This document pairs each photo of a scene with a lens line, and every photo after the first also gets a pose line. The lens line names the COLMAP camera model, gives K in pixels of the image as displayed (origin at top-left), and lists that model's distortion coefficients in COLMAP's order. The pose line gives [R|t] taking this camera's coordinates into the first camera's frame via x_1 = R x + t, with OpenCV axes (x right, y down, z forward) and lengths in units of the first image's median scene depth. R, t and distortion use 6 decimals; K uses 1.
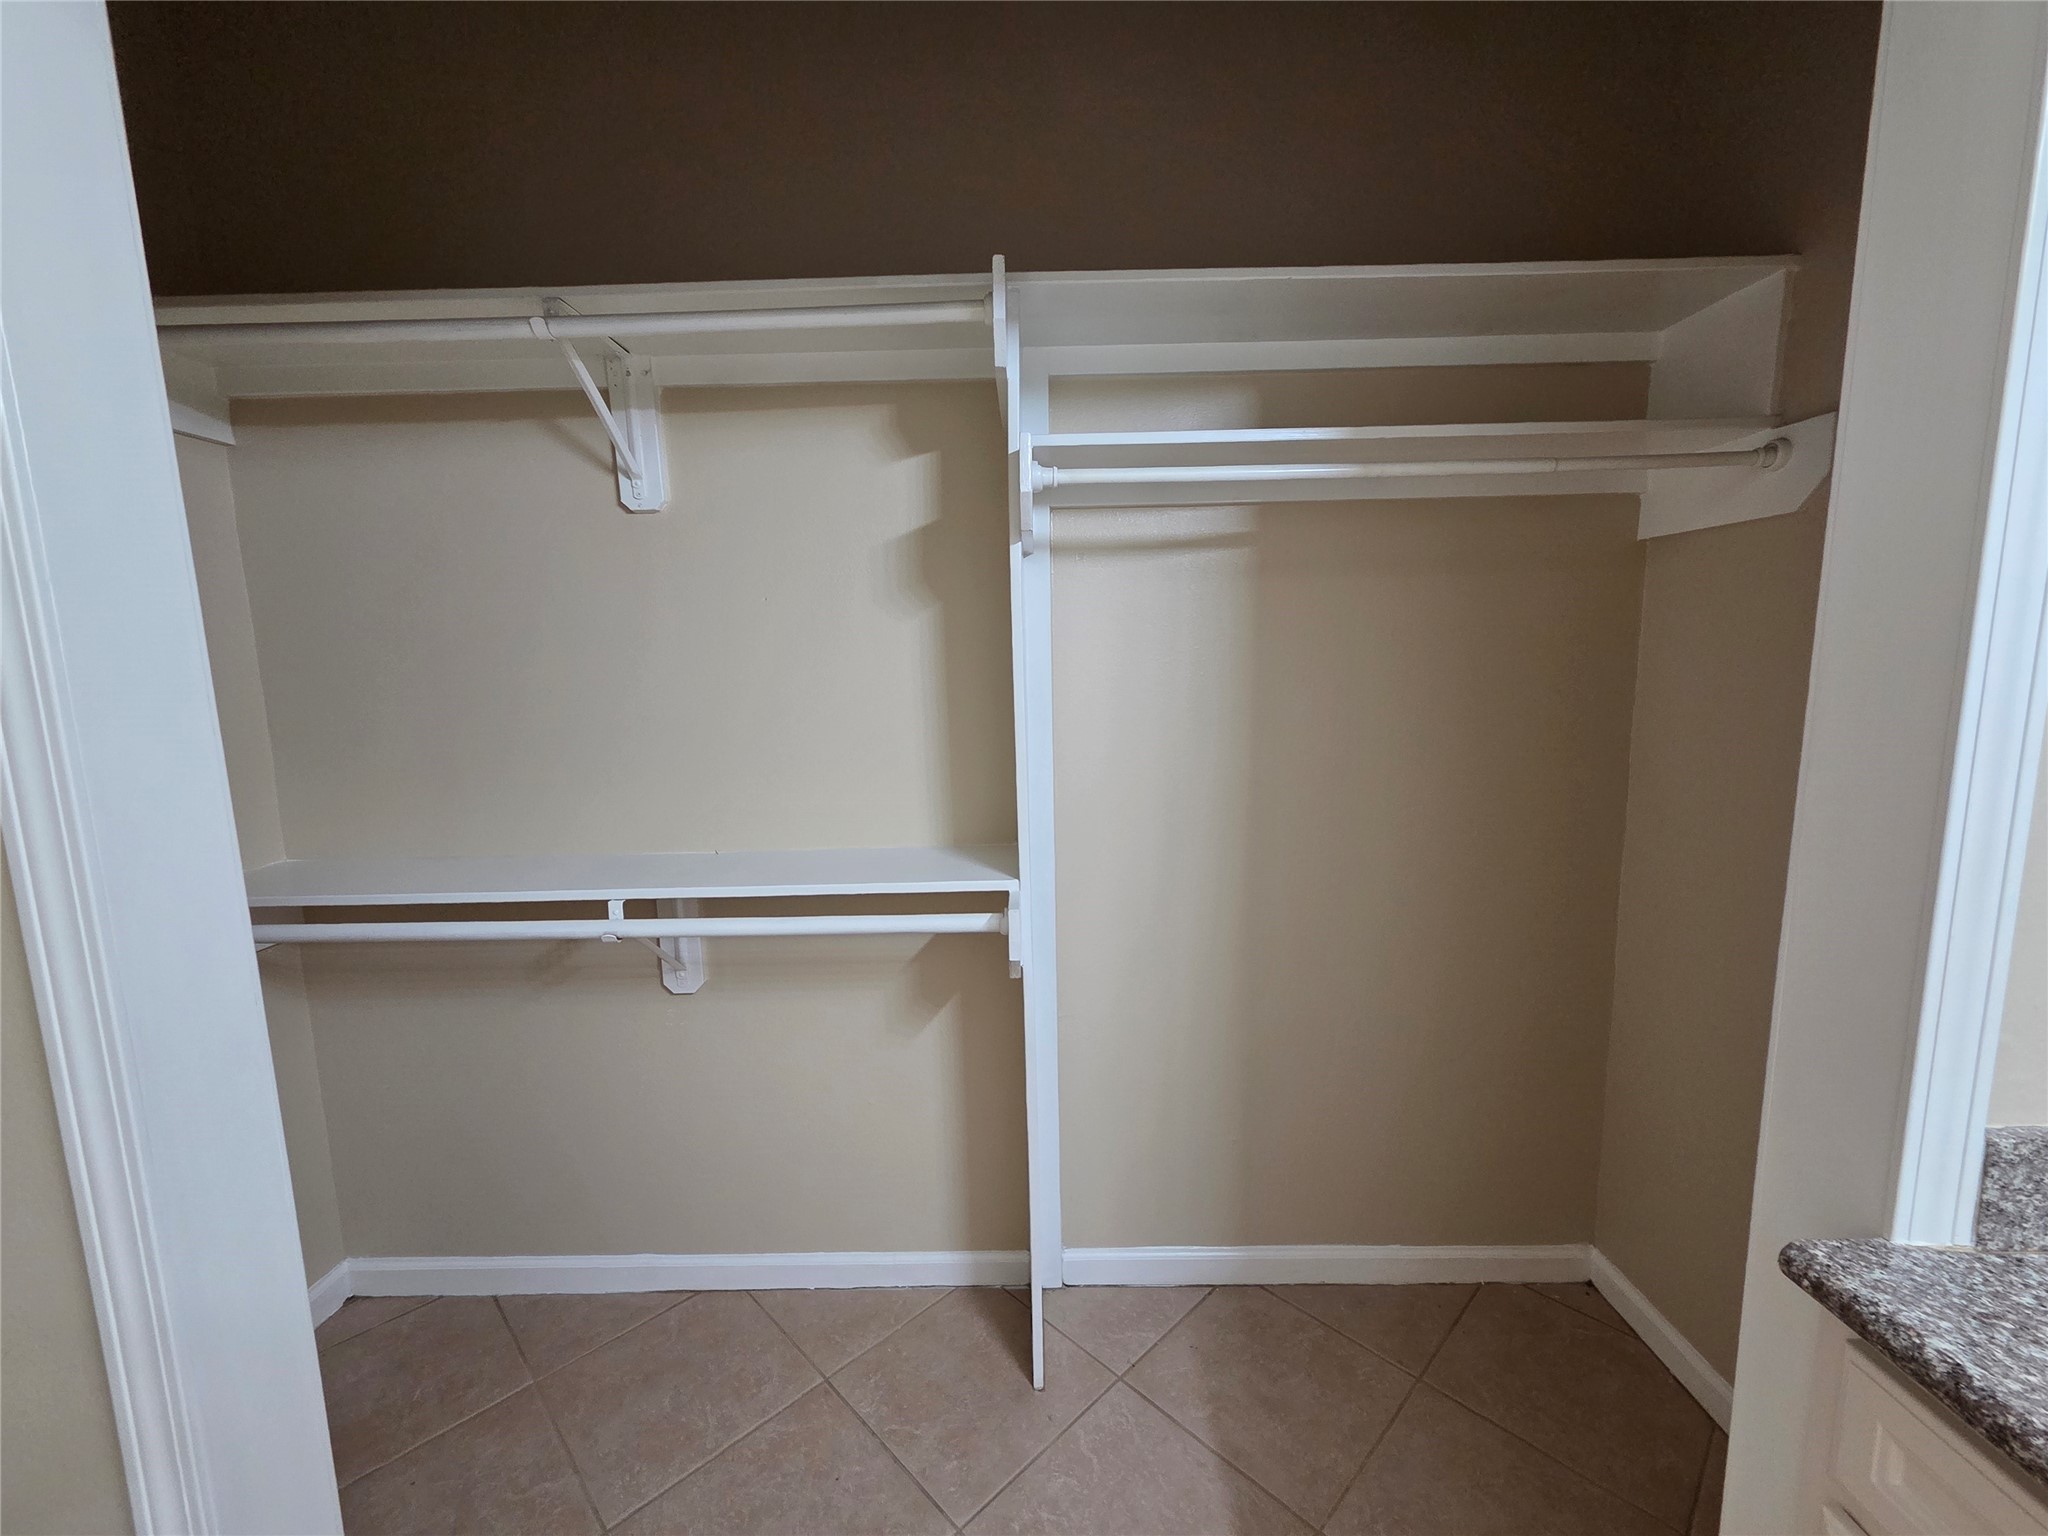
lens RADIAL K [[842.3, 0, 1025.5], [0, 842.3, 775.0], [0, 0, 1]] dist [0.001706, 0.000373]
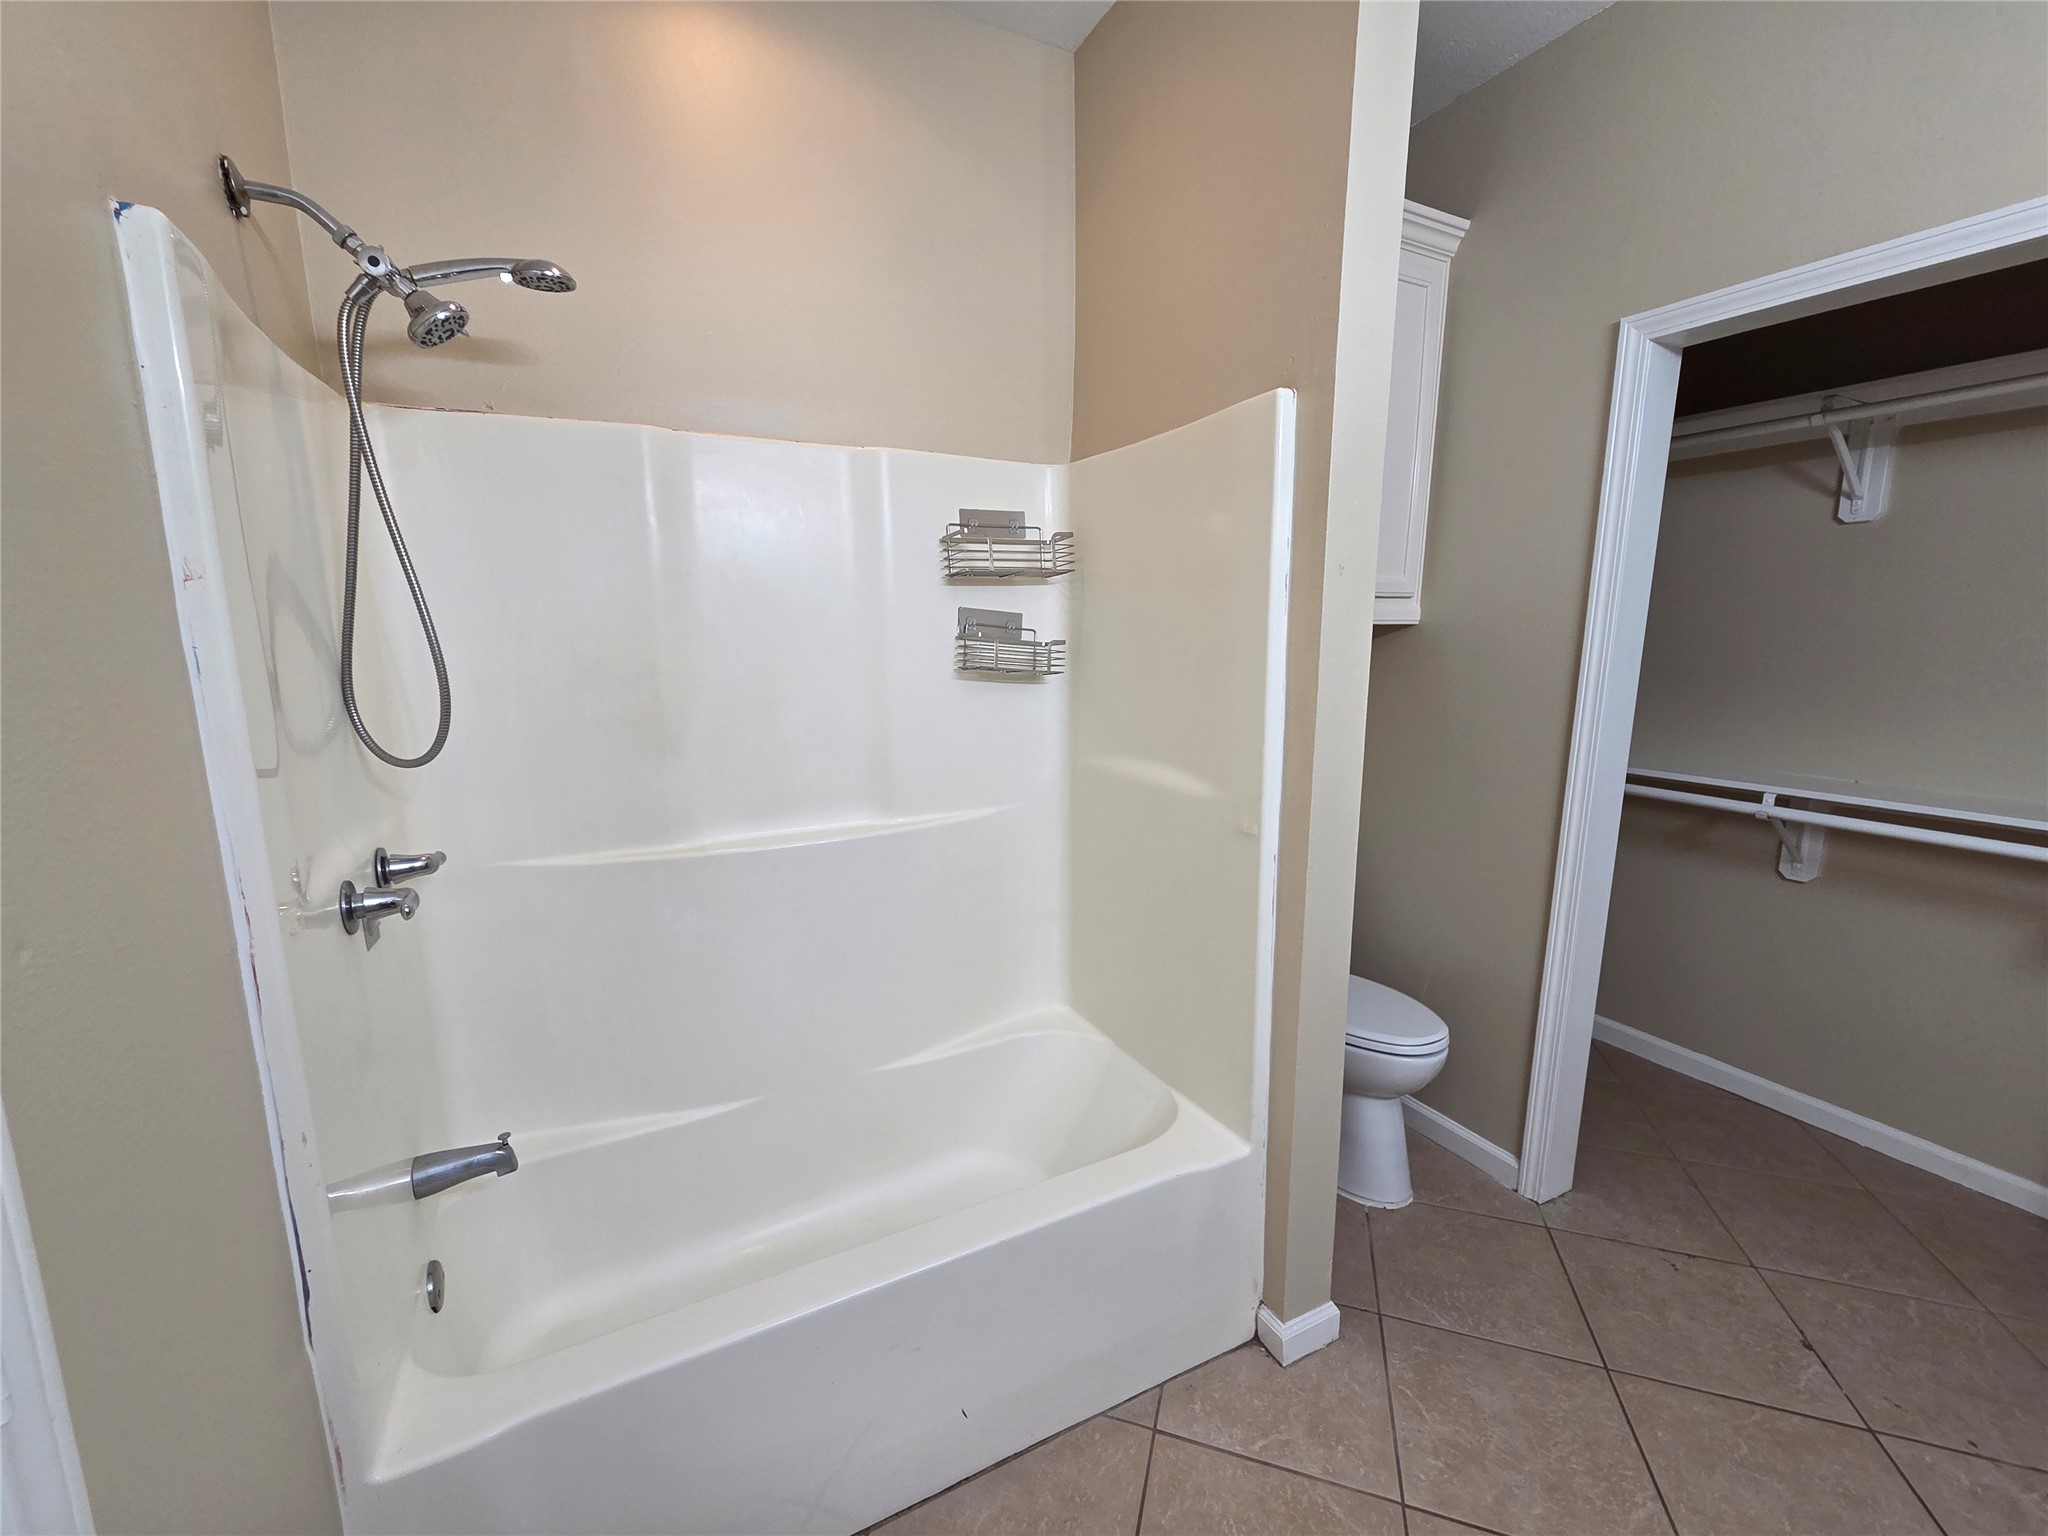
lens RADIAL K [[842.3, 0, 1017.4], [0, 842.3, 768.9], [0, 0, 1]] dist [0.001706, 0.000373]
pose [[0.465429, 0.178556, -0.866887, 0.170139], [-0.134519, 0.982332, 0.130112, 0.083972], [0.874803, 0.056055, 0.481225, -0.828007]]
